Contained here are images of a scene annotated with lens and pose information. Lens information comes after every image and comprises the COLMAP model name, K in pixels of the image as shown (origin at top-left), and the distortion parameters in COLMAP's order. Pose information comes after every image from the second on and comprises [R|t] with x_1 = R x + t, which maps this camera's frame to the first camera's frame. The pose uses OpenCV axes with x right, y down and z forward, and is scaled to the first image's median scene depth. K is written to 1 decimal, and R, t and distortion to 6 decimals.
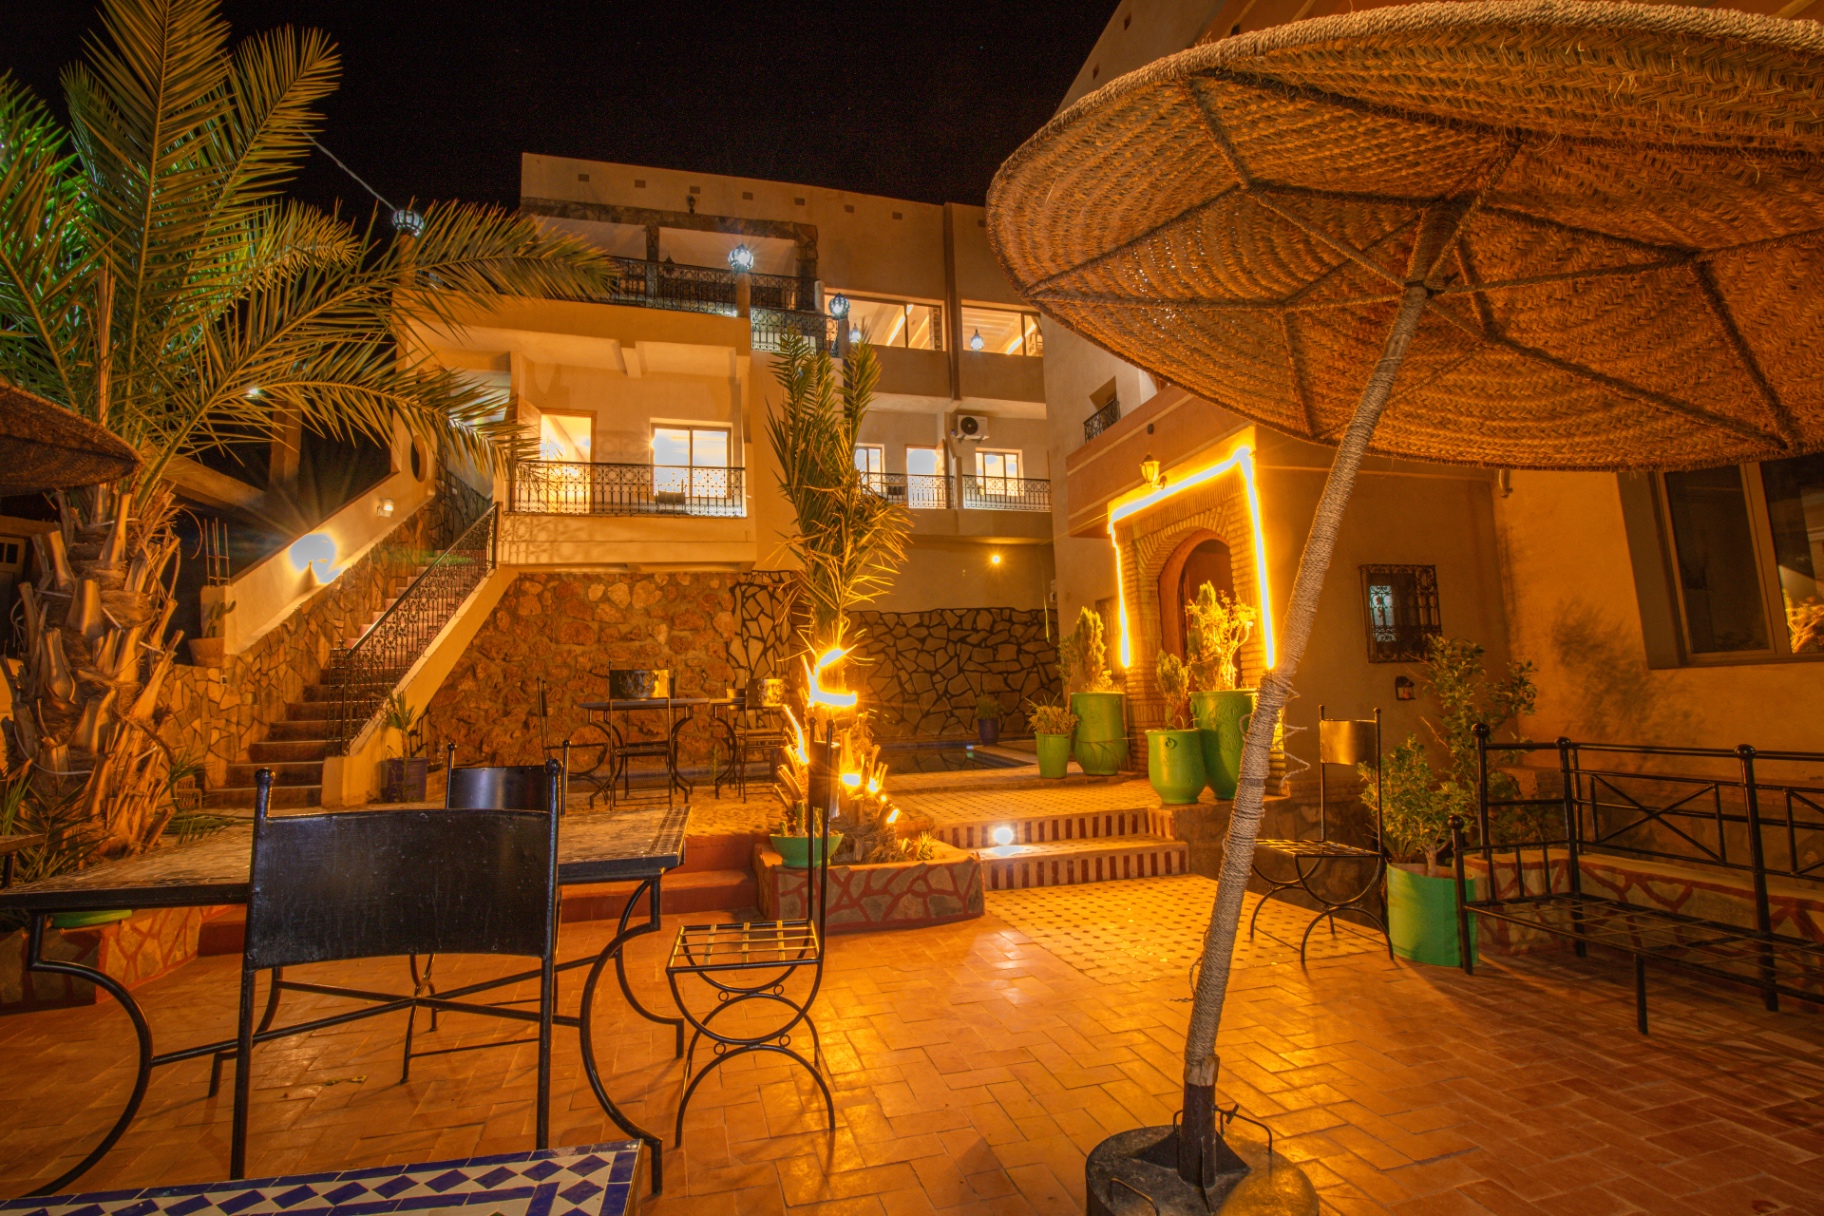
lens RADIAL K [[855.5, 0, 912.0], [0, 855.5, 608.0], [0, 0, 1]] dist [-0.000186, -0.017404]
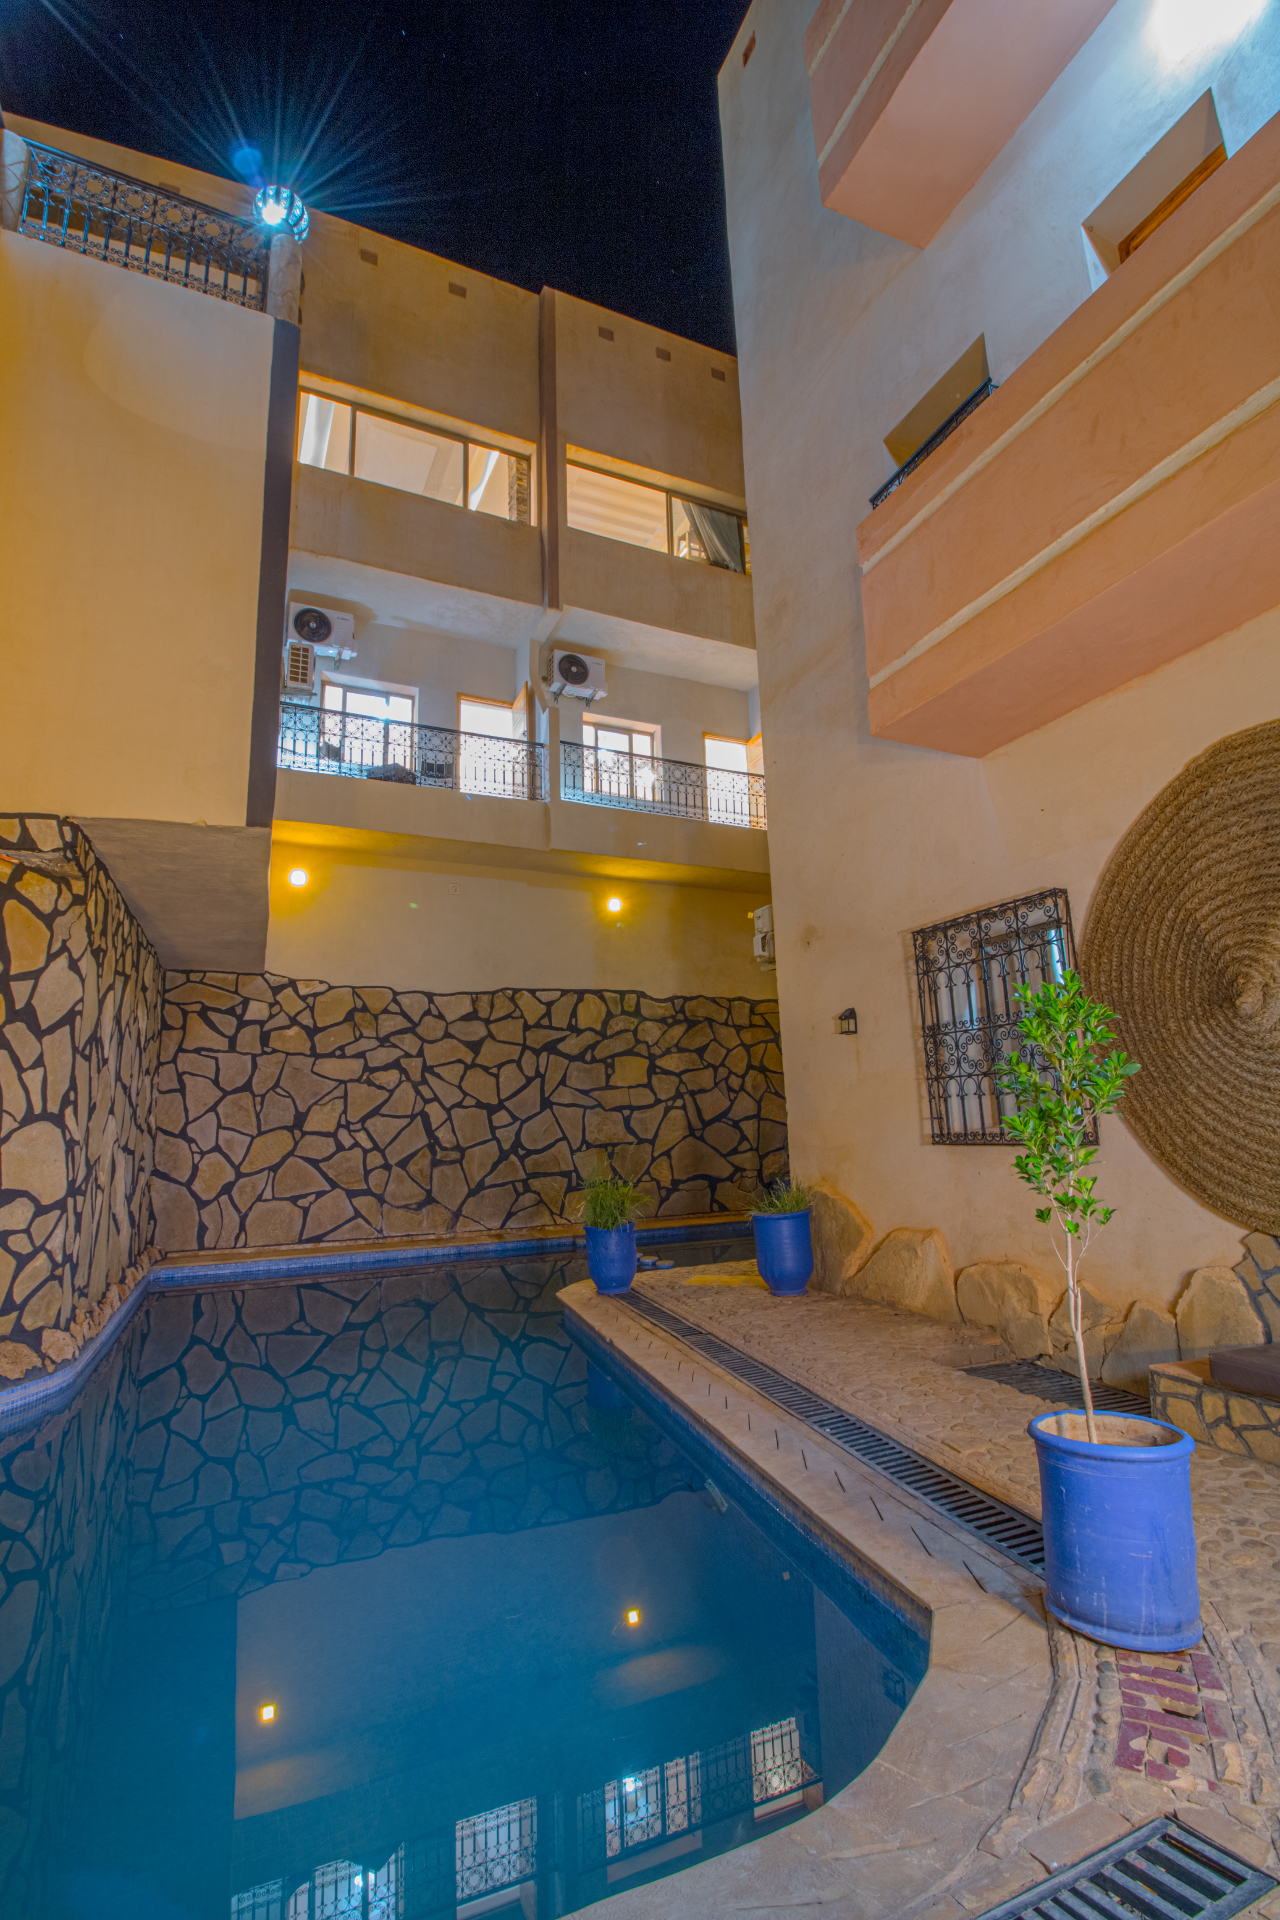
lens RADIAL K [[900.5, 0, 640.0], [0, 900.5, 960.0], [0, 0, 1]] dist [-0.000186, -0.017404]
pose [[0.986433, 0.033380, 0.160737, 0.021572], [-0.021026, 0.996735, -0.077952, 0.026105], [-0.162814, 0.073515, 0.983914, 0.432142]]
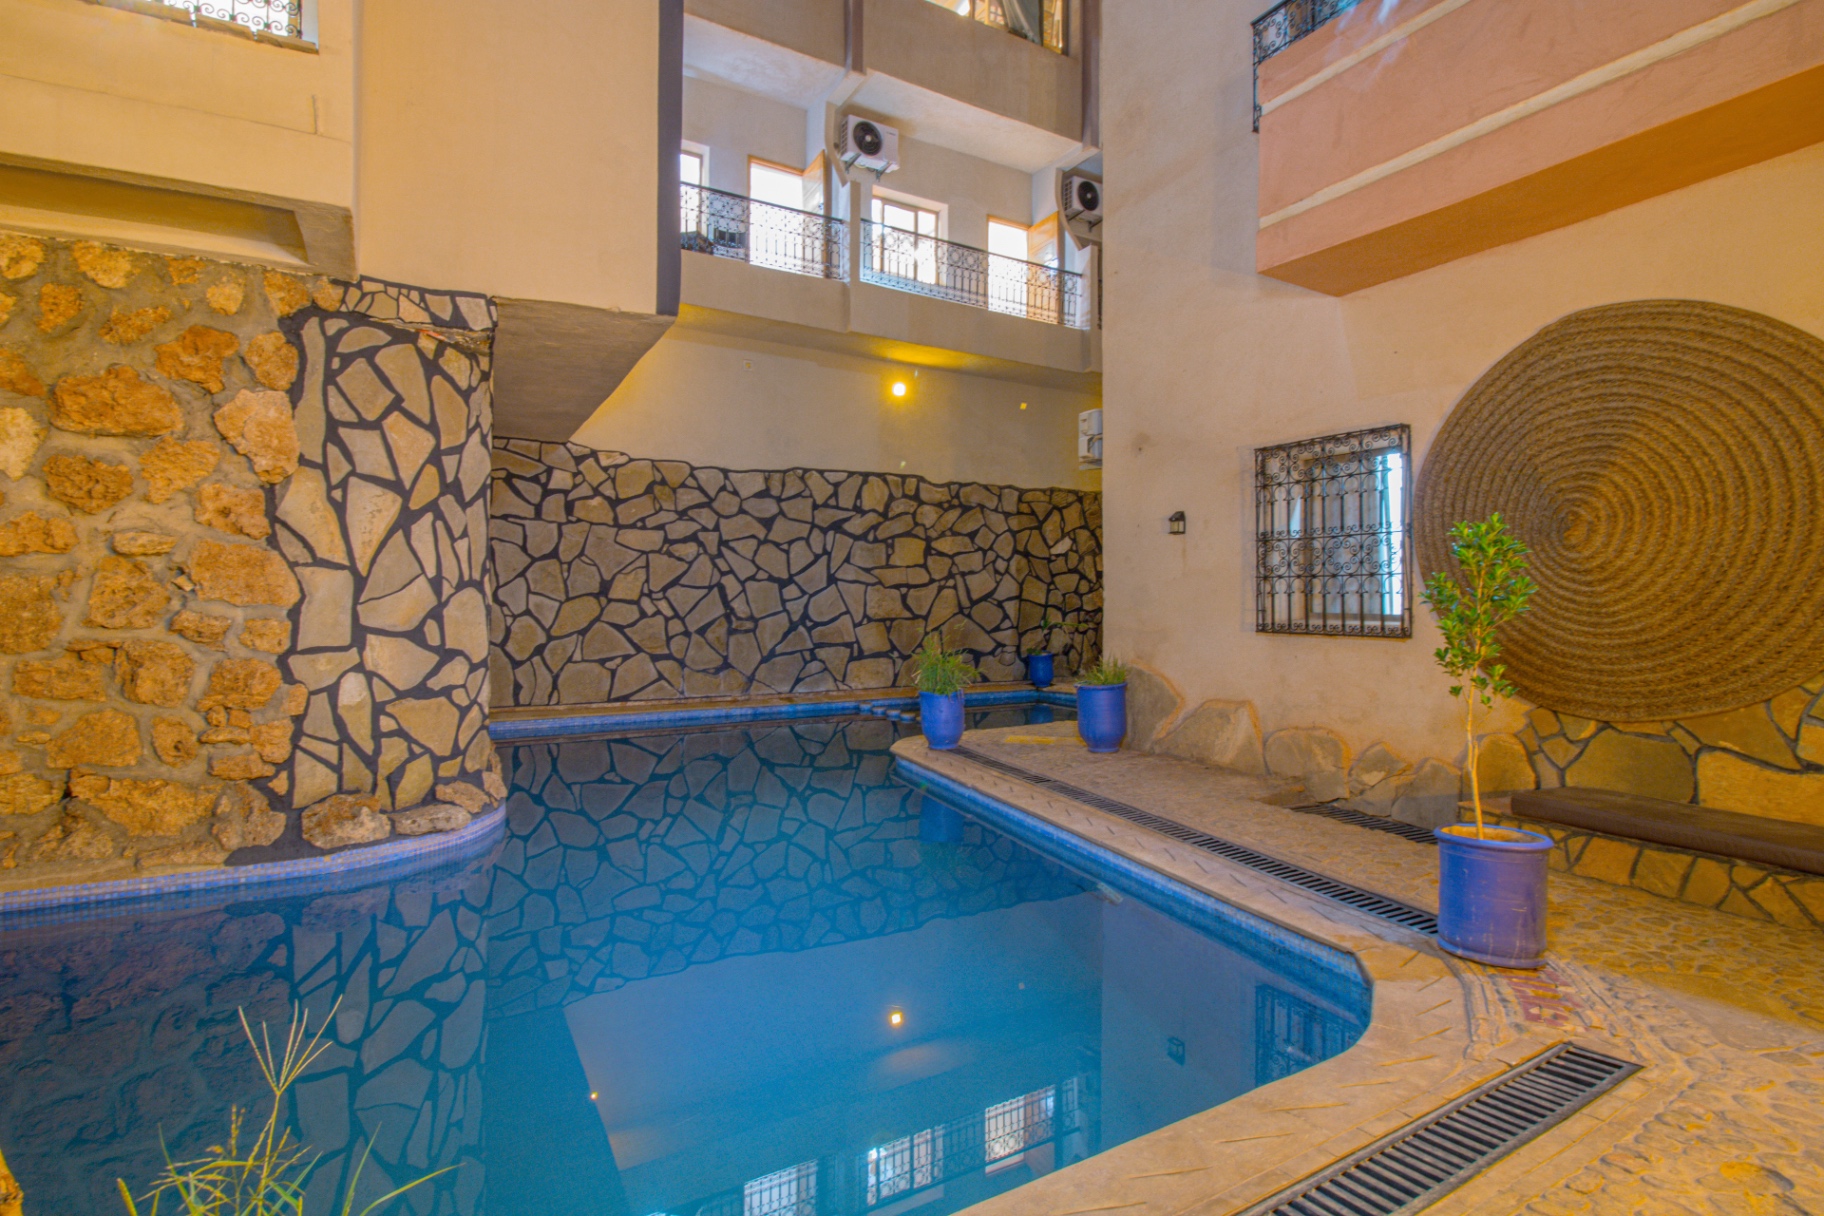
lens RADIAL K [[906.8, 0, 922.0], [0, 906.8, 594.4], [0, 0, 1]] dist [0.010256, -0.018082]
pose [[0.962701, 0.037567, 0.267947, -0.046651], [-0.064974, 0.993434, 0.094161, 0.022387], [-0.262650, -0.108059, 0.958821, 0.410546]]
